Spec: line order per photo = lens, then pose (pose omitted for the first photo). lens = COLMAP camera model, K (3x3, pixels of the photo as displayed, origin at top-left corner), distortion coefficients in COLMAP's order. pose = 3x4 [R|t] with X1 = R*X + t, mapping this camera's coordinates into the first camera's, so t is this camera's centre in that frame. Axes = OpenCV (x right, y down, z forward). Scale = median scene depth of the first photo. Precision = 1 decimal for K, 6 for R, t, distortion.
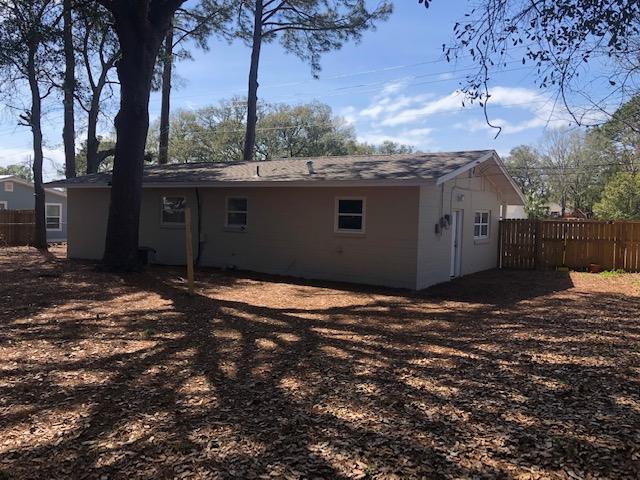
lens RADIAL K [[521.3, 0, 320.0], [0, 521.3, 240.0], [0, 0, 1]] dist [0.016383, -0.011387]
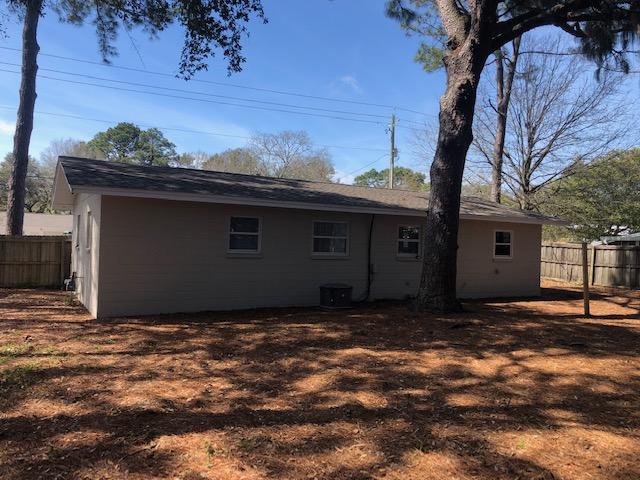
lens RADIAL K [[521.3, 0, 320.0], [0, 521.3, 240.0], [0, 0, 1]] dist [0.016383, -0.011387]
pose [[0.569506, -0.010654, 0.821918, -1.046757], [0.017916, 0.999839, 0.000546, -0.056914], [-0.821792, 0.014414, 0.569606, 0.554430]]
